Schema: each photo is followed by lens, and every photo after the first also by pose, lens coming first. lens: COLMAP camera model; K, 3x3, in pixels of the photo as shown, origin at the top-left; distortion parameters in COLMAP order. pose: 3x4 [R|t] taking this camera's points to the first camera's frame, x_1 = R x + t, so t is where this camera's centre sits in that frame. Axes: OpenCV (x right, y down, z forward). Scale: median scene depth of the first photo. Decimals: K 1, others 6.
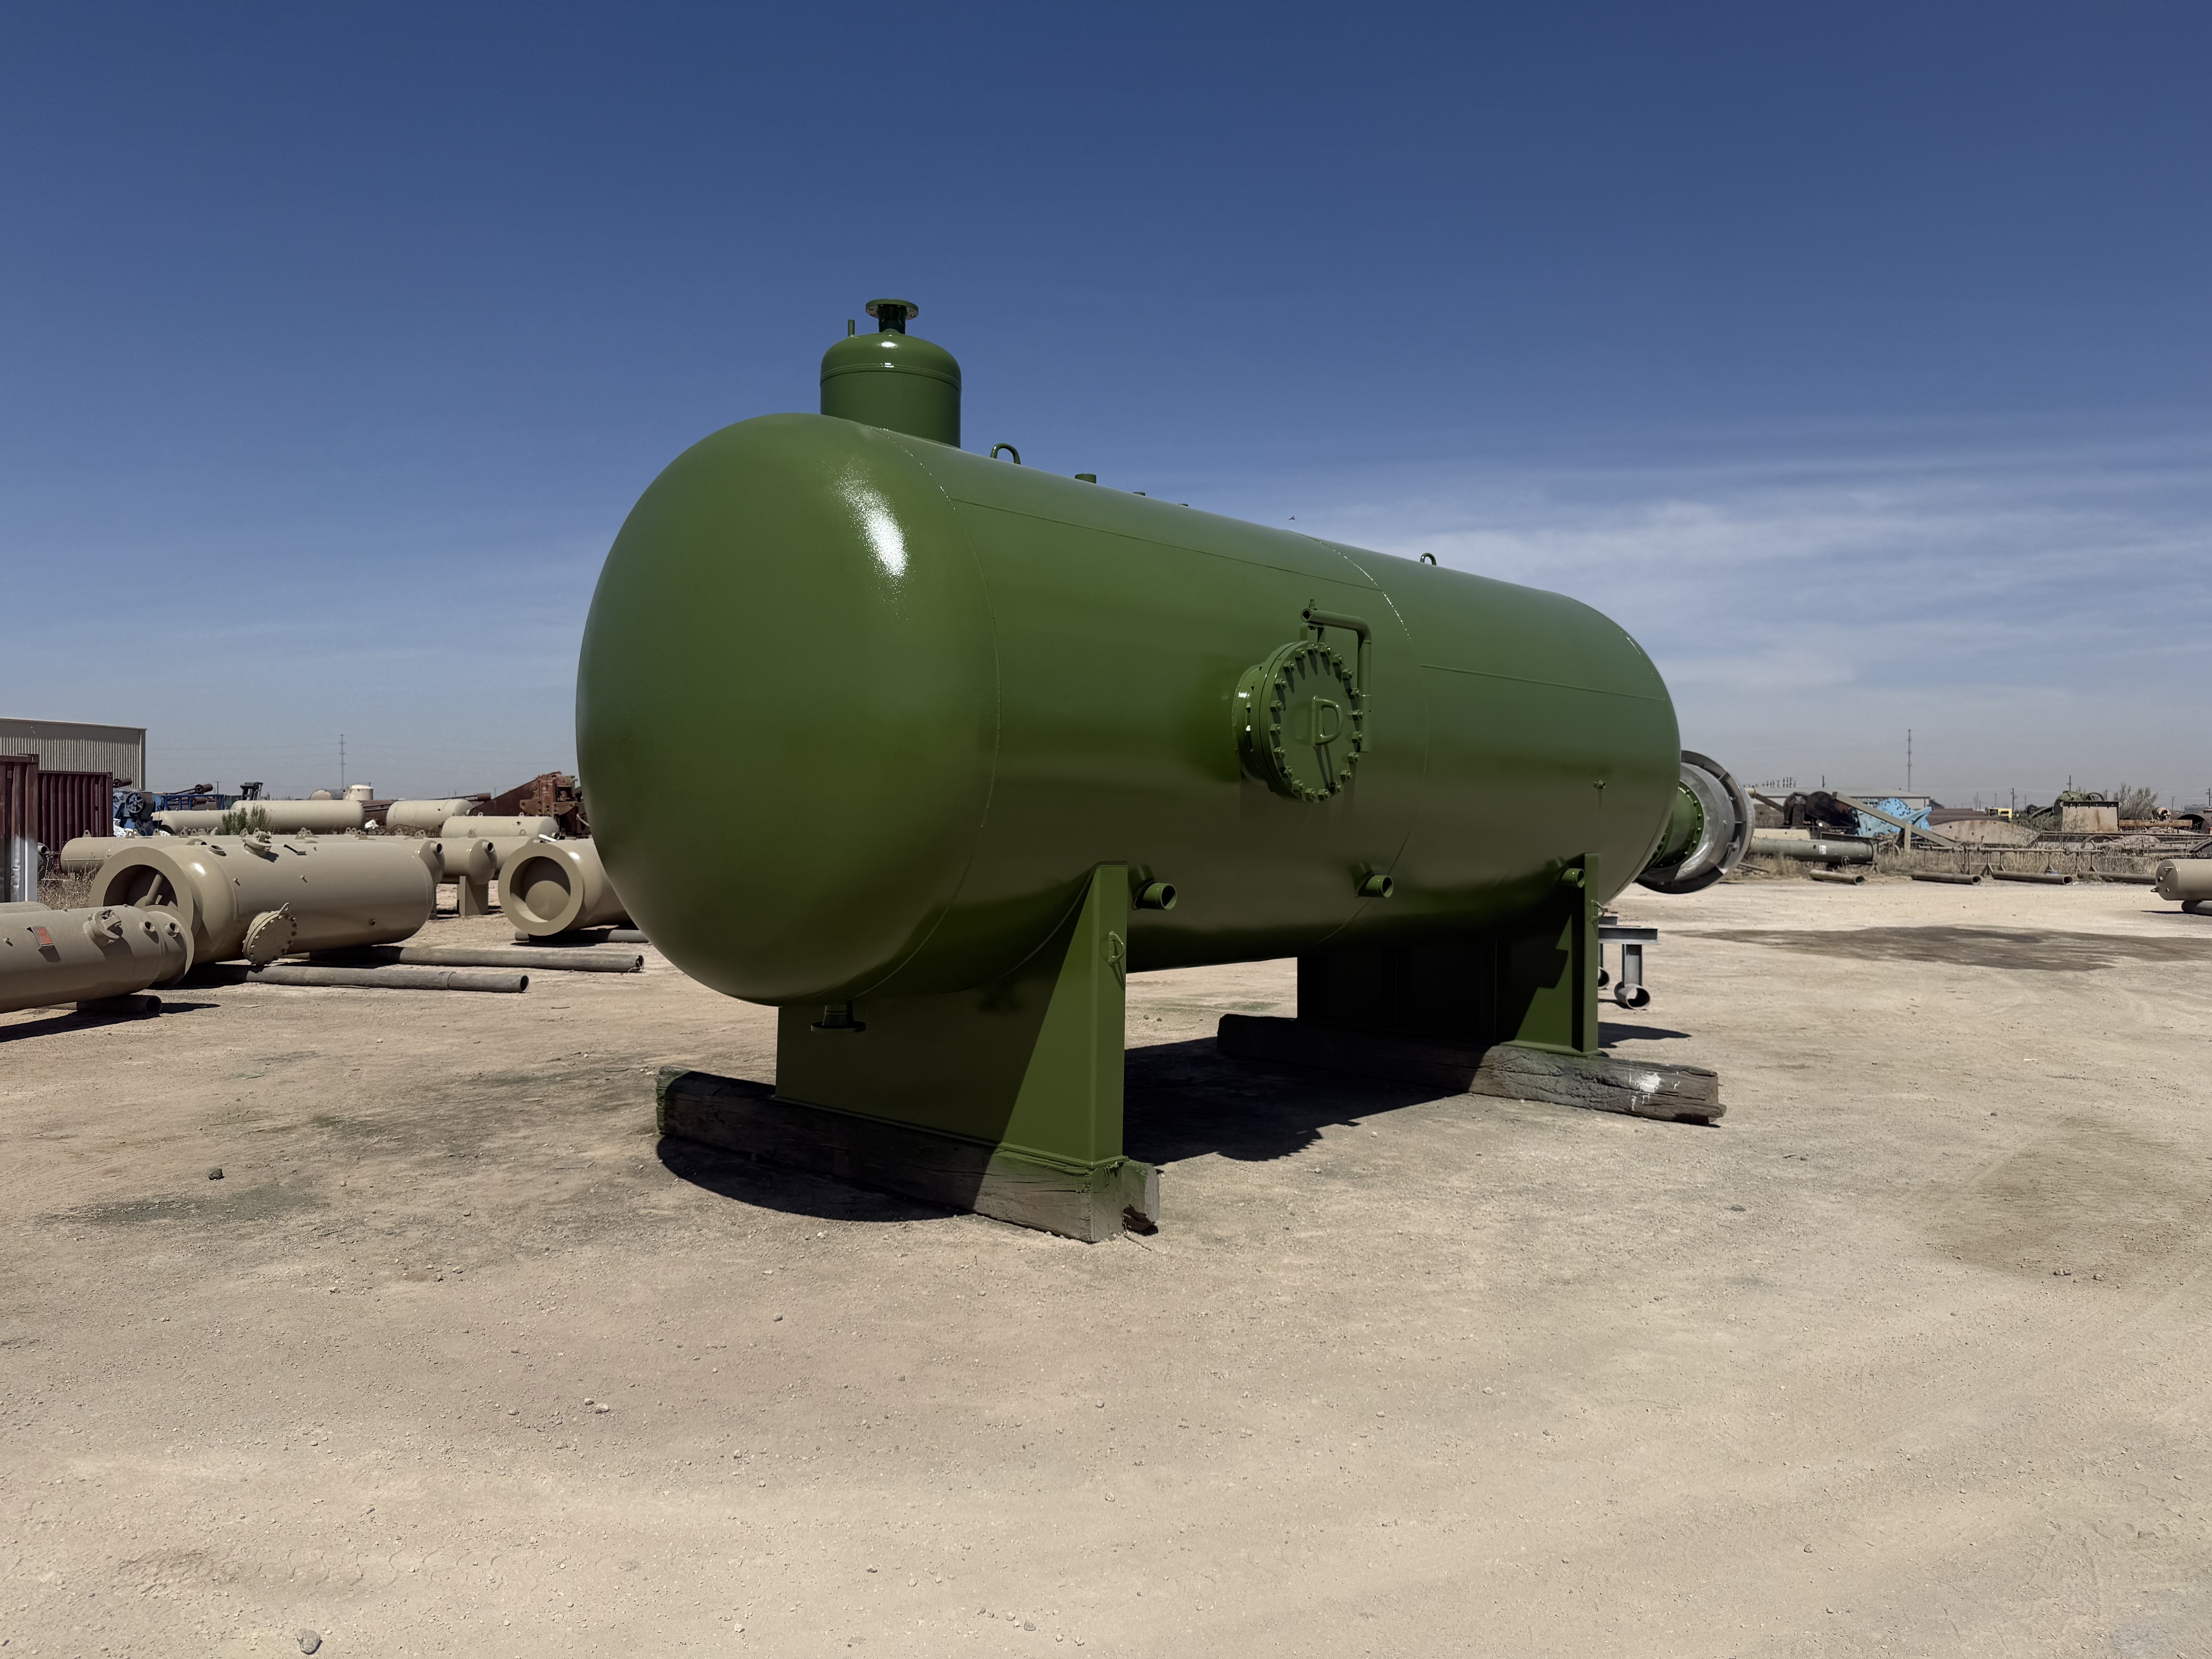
lens RADIAL K [[1595.1, 0, 1106.7], [0, 1595.1, 794.5], [0, 0, 1]] dist [0.050740, -0.069787]
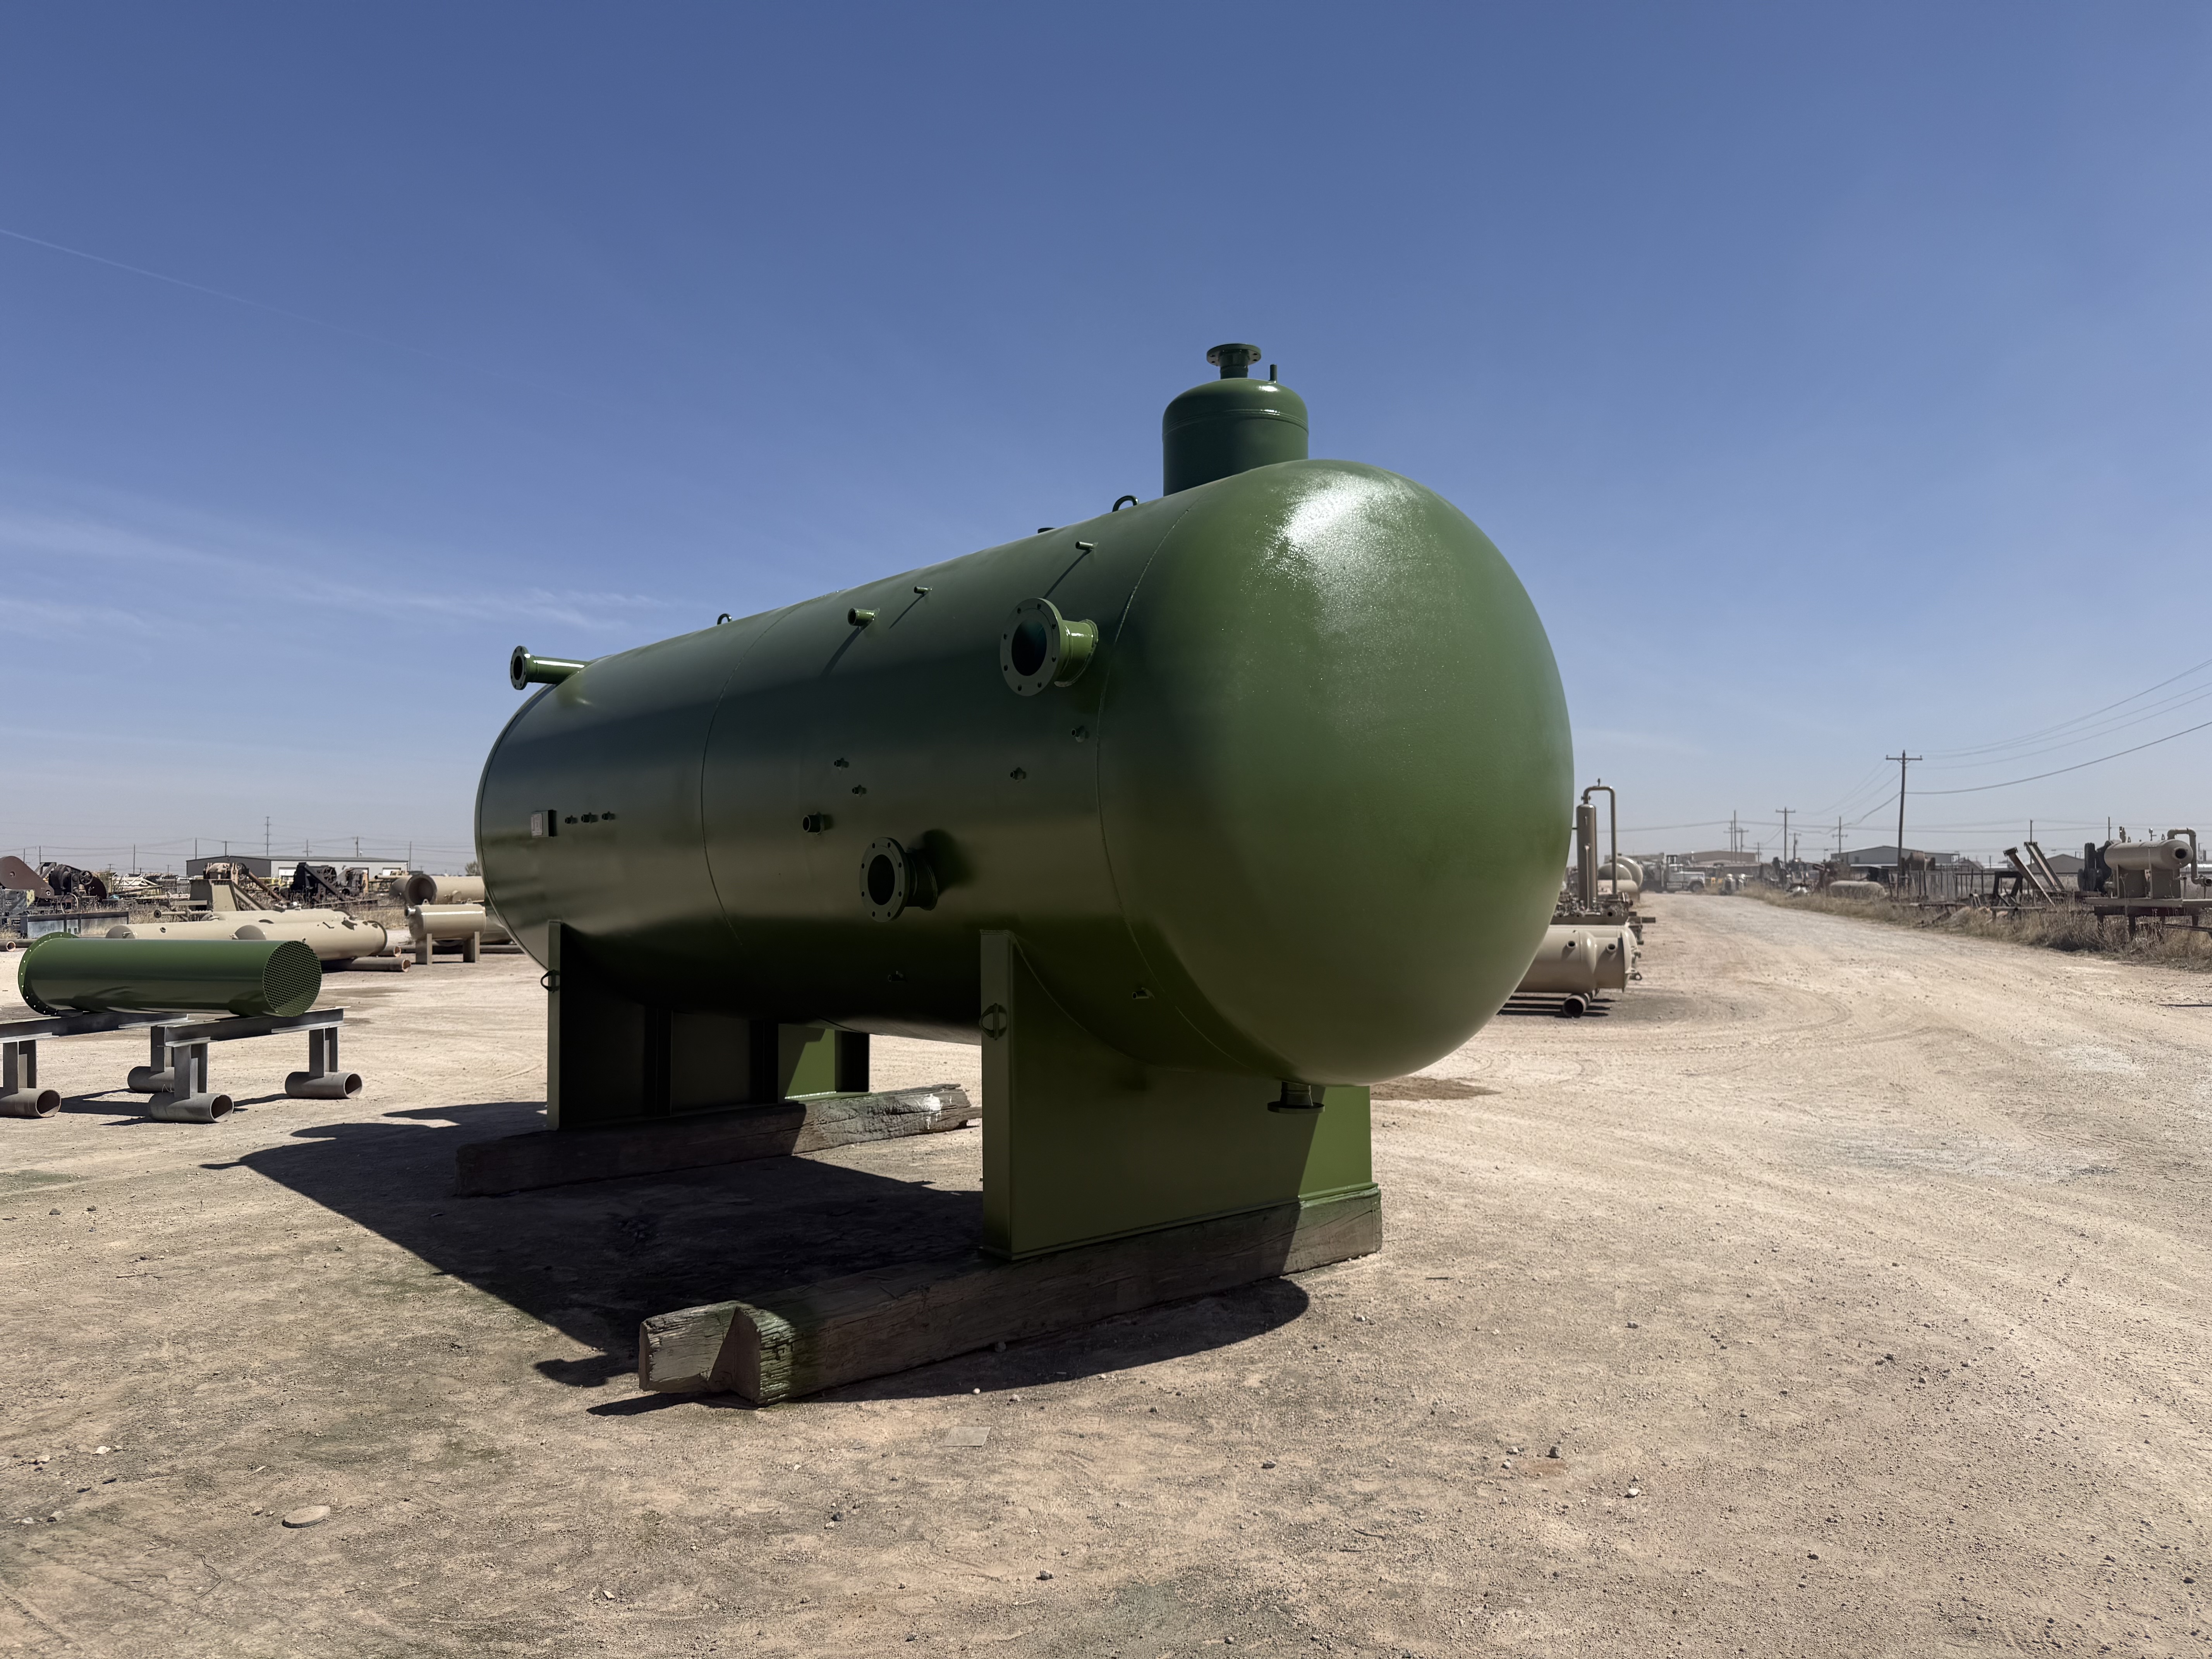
lens RADIAL K [[1581.0, 0, 1093.2], [0, 1581.0, 823.7], [0, 0, 1]] dist [0.056302, -0.086195]
pose [[0.132914, 0.019073, 0.990944, -0.953642], [0.009595, 0.999743, -0.020530, -0.001184], [-0.991081, 0.012237, 0.132697, 0.856577]]
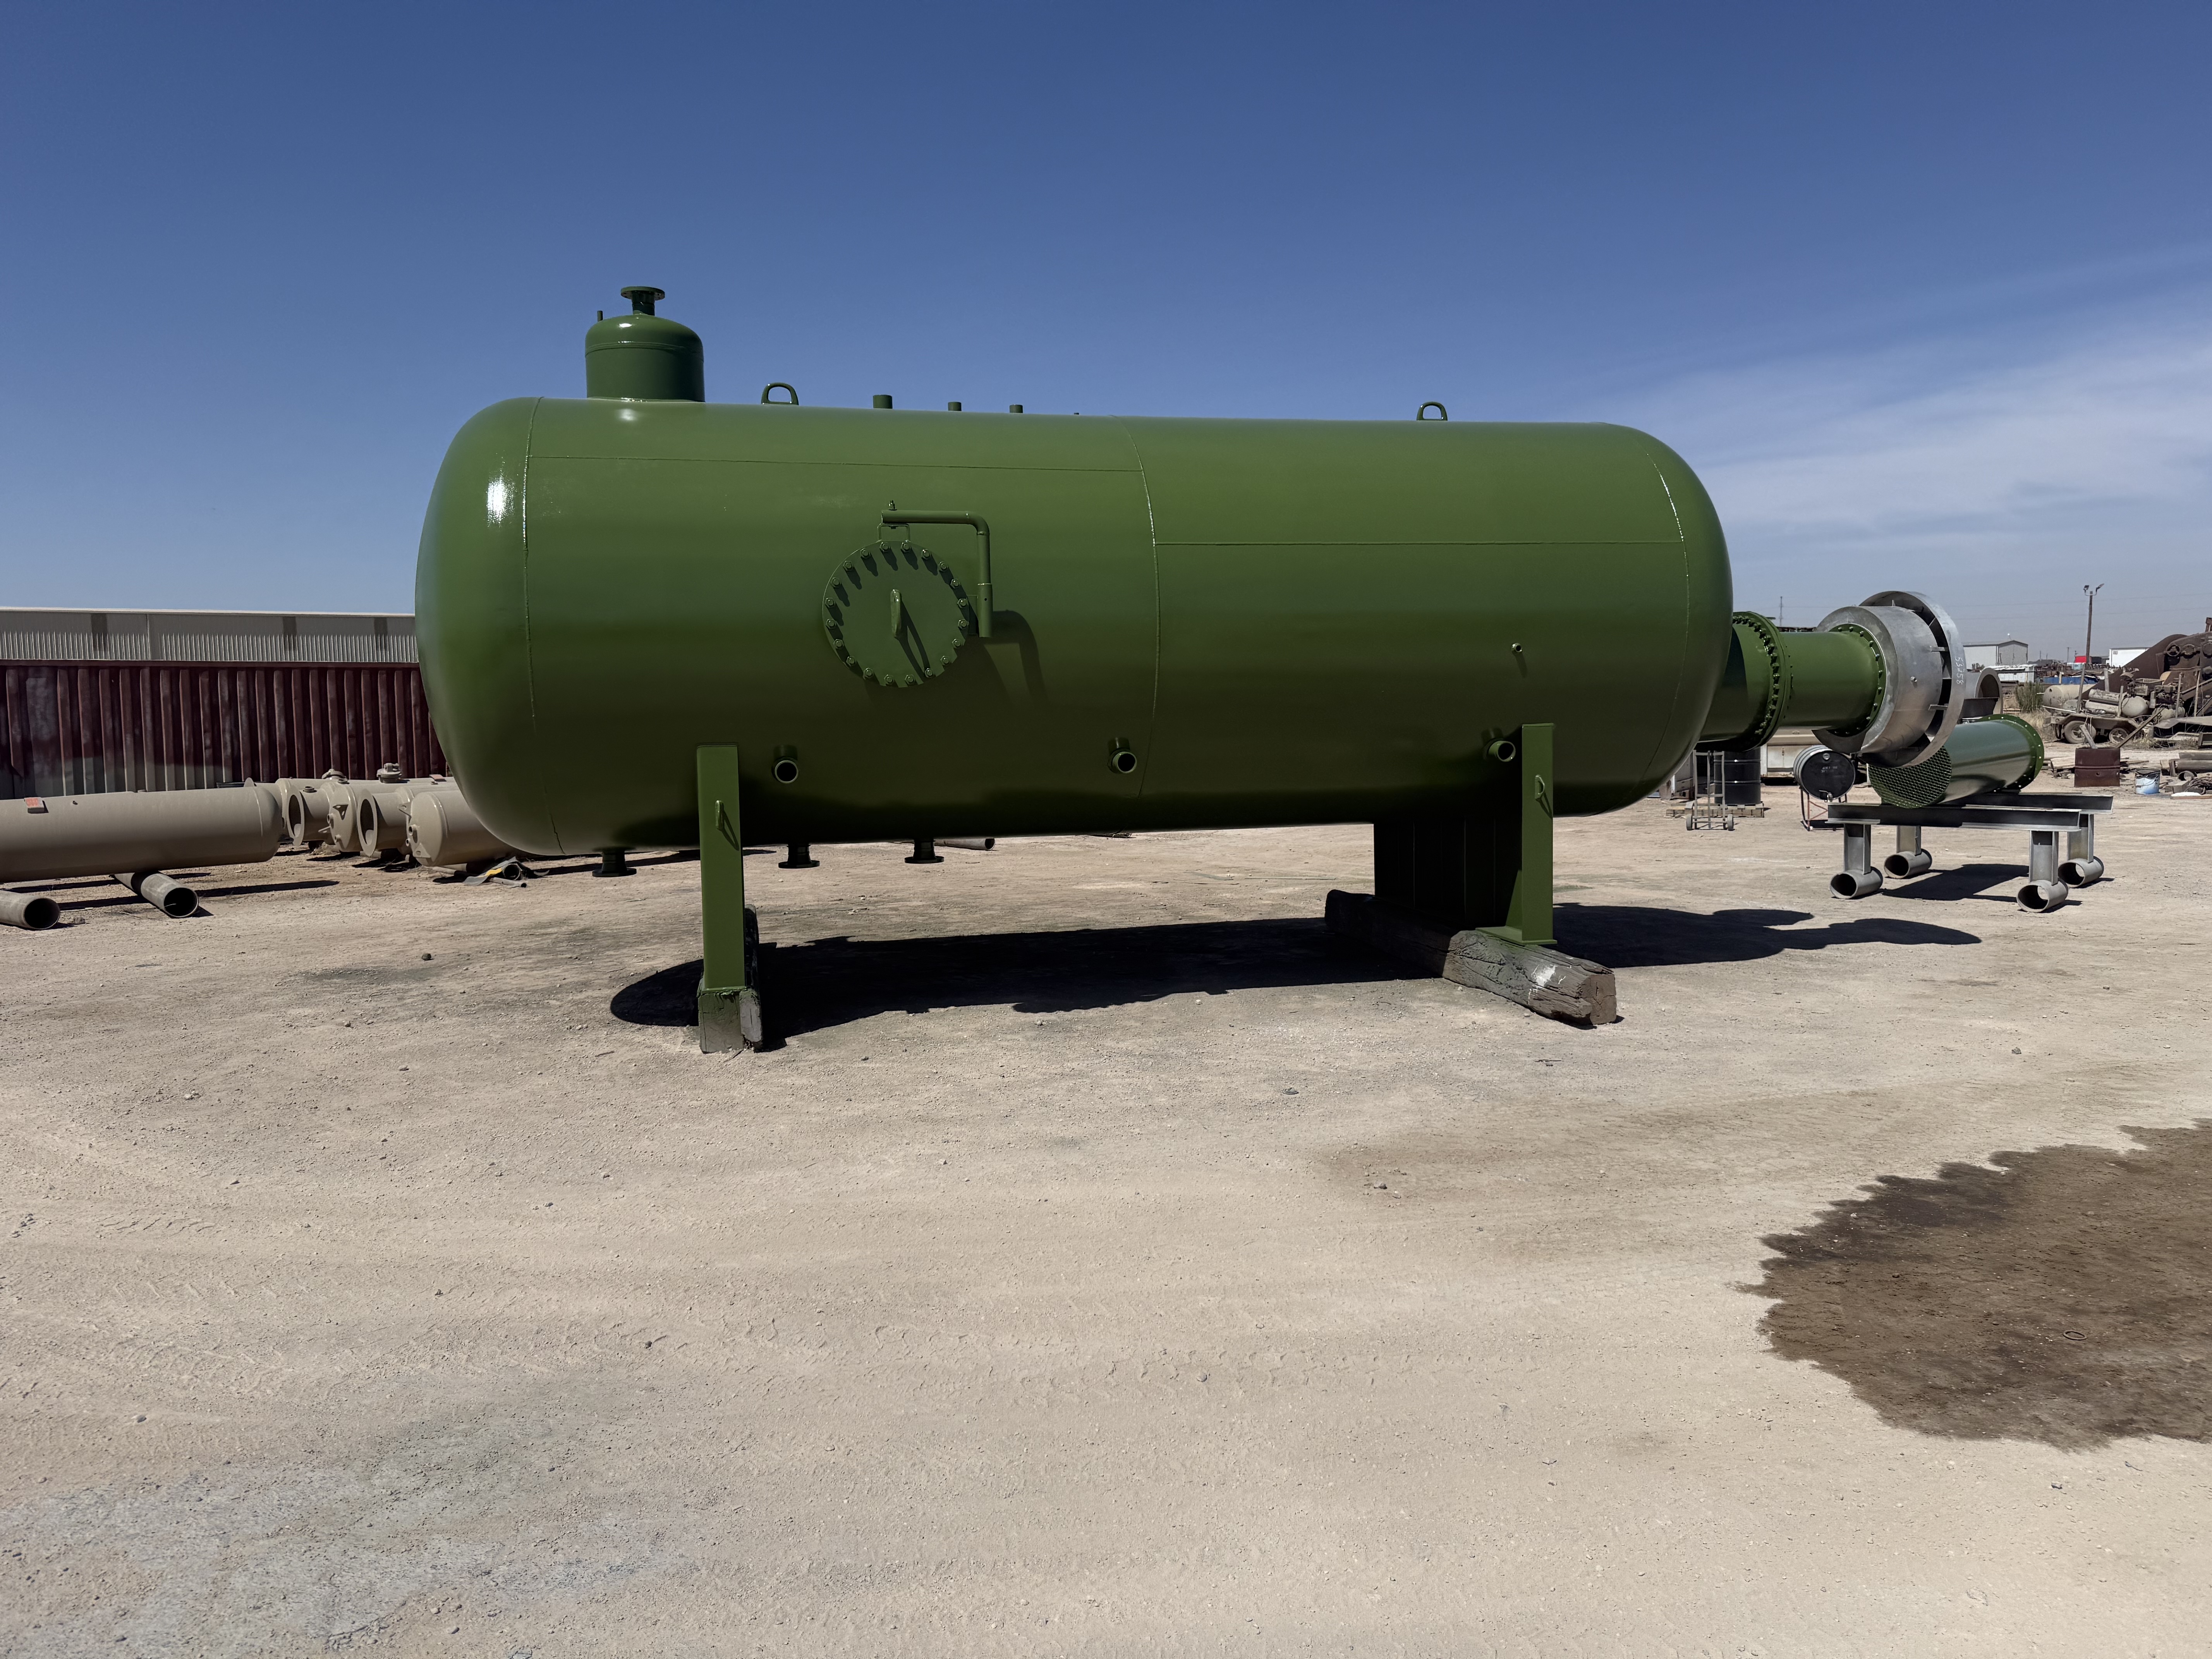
lens RADIAL K [[1595.1, 0, 1106.7], [0, 1595.1, 794.5], [0, 0, 1]] dist [0.050740, -0.069787]
pose [[0.823520, 0.001550, -0.567286, 0.762424], [0.039705, 0.997386, 0.060364, 0.015414], [0.565897, -0.072235, 0.821306, 0.145669]]
